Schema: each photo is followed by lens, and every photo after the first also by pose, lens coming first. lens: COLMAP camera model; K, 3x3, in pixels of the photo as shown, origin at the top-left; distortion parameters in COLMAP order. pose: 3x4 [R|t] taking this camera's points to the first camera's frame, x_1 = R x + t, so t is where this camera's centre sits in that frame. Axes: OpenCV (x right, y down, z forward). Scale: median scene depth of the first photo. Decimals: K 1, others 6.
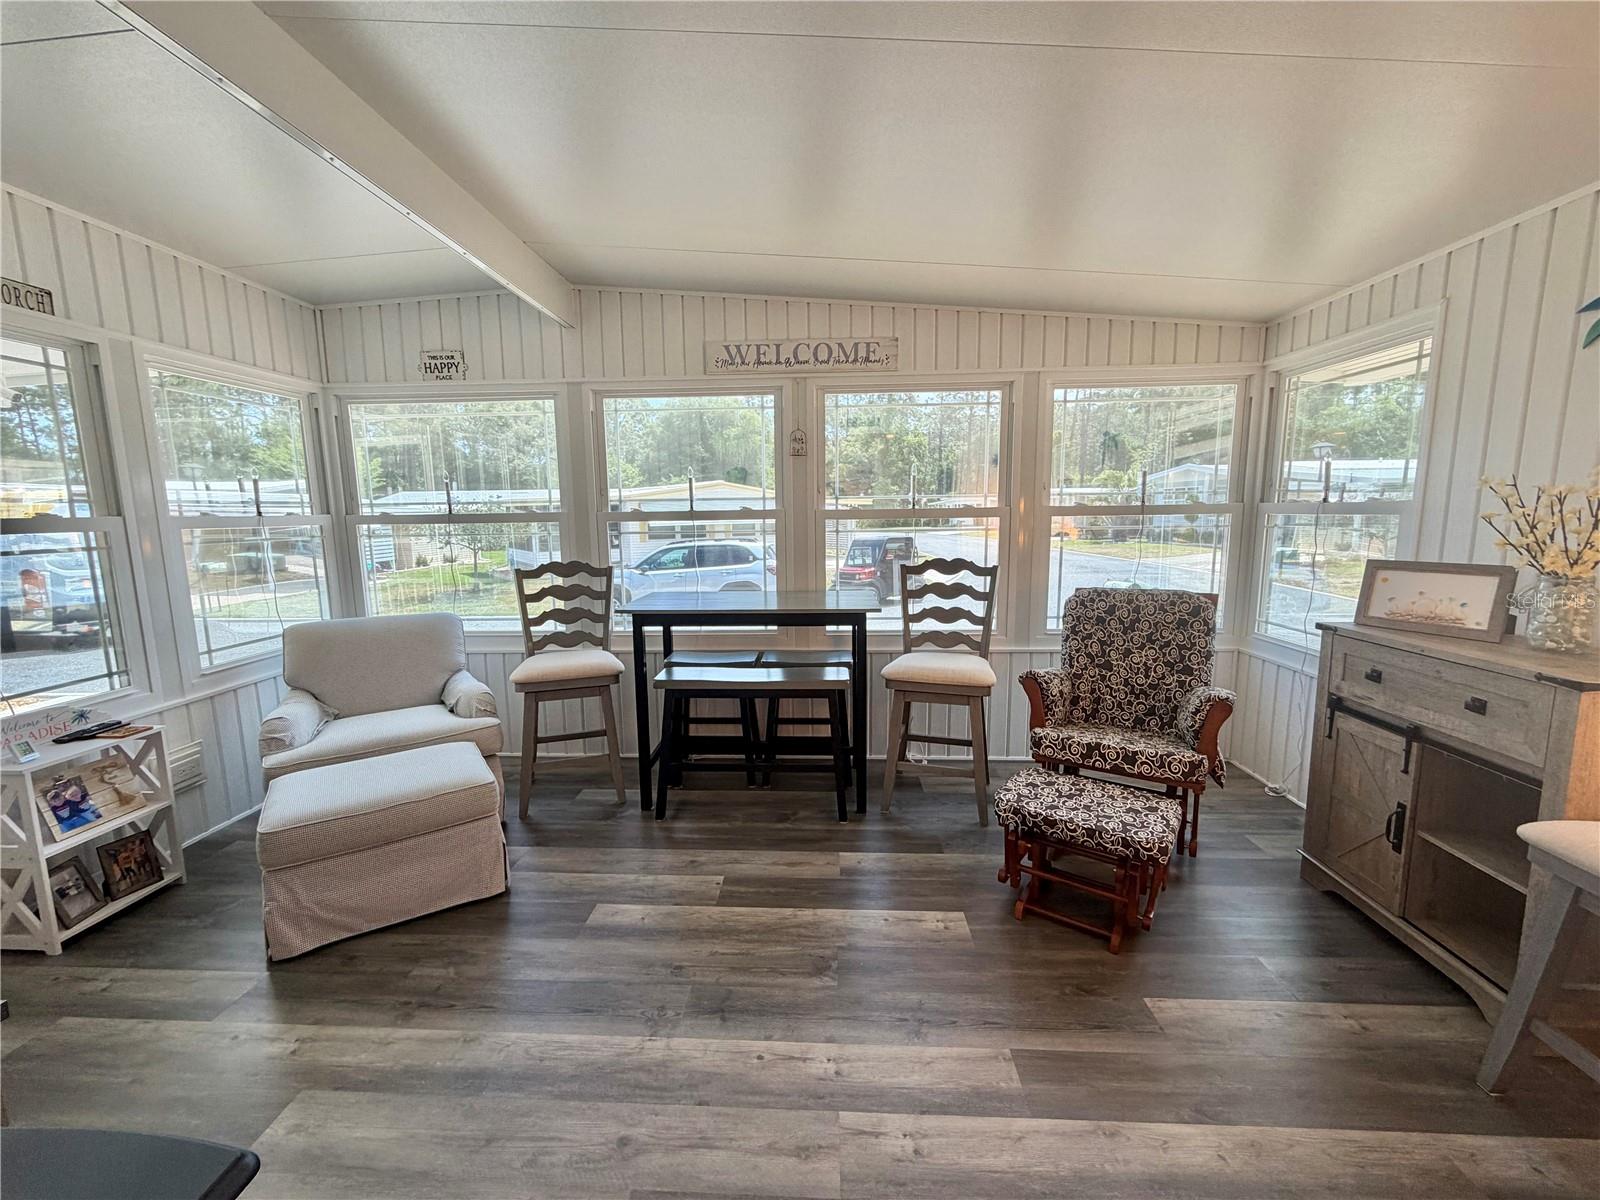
lens RADIAL K [[634.8, 0, 798.2], [0, 634.8, 604.1], [0, 0, 1]] dist [0.000170, -0.000127]
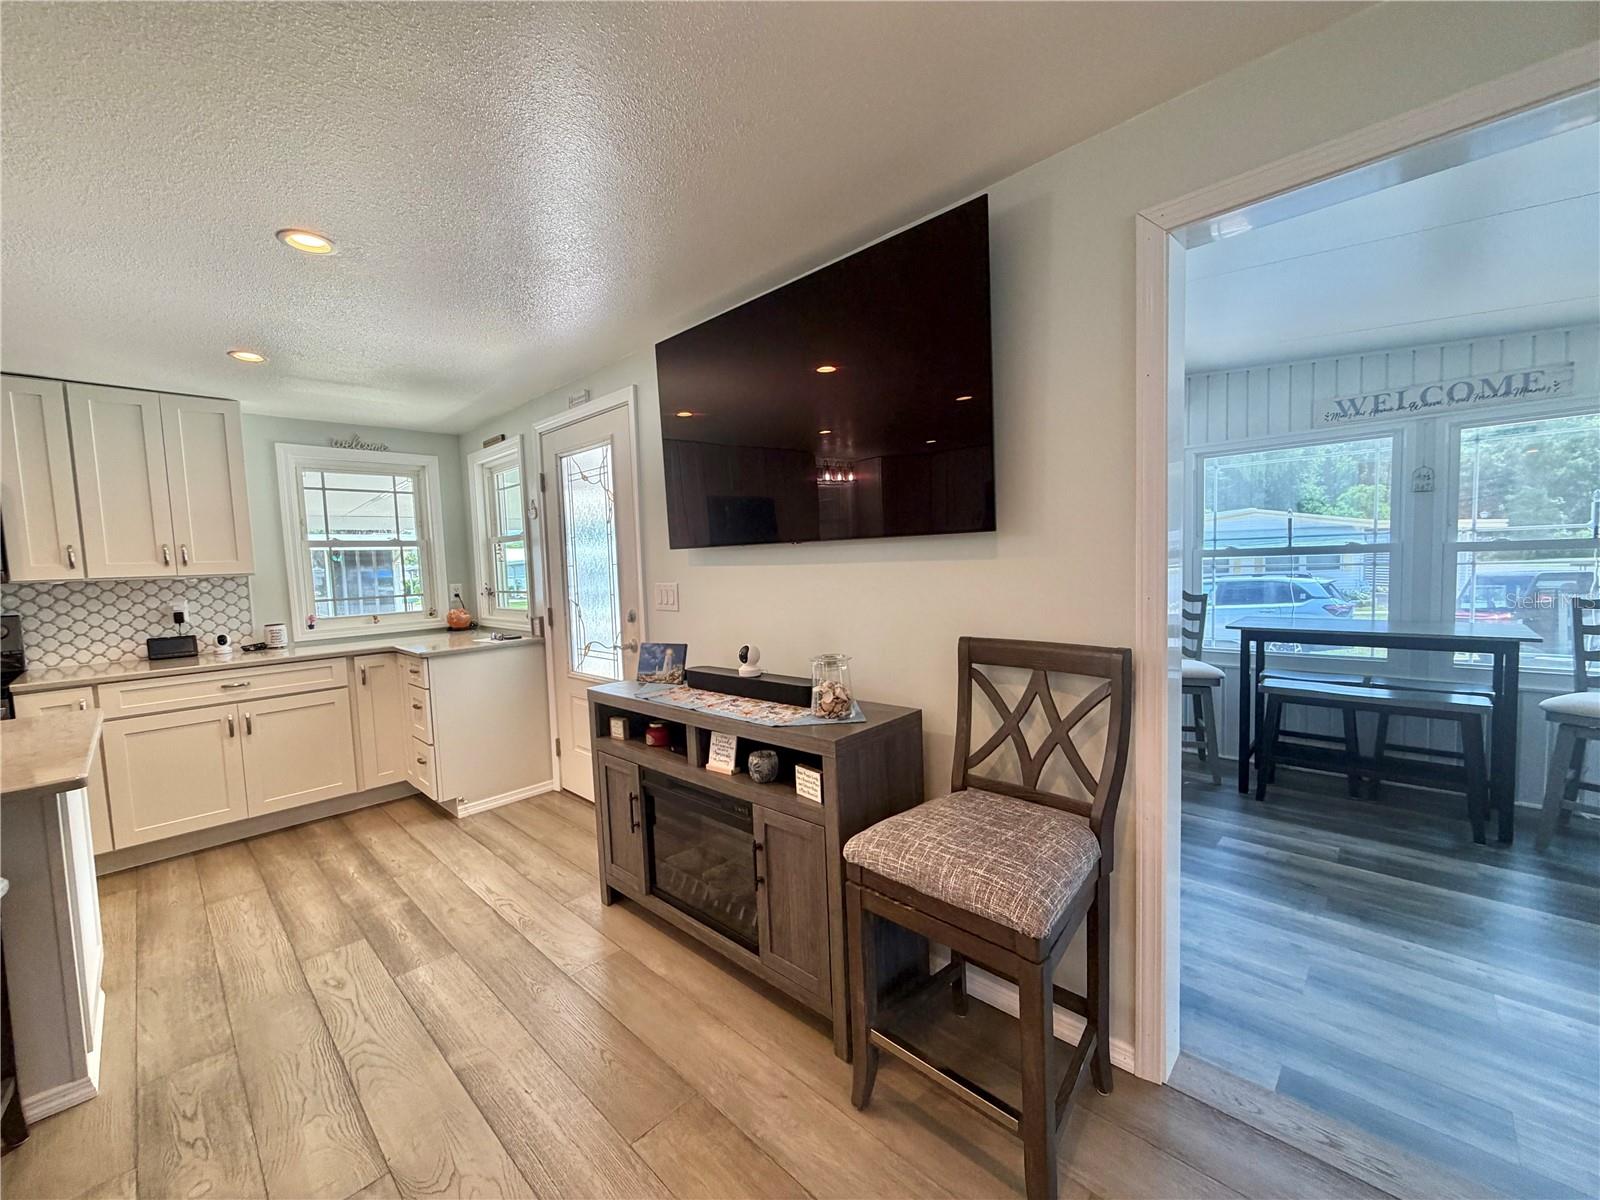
lens RADIAL K [[637.6, 0, 797.1], [0, 637.6, 601.1], [0, 0, 1]] dist [0.001156, -0.000263]
pose [[0.751756, 0.026593, -0.658905, -0.079551], [-0.067720, 0.997017, -0.037023, 0.057168], [0.655955, 0.072454, 0.751315, -0.467109]]
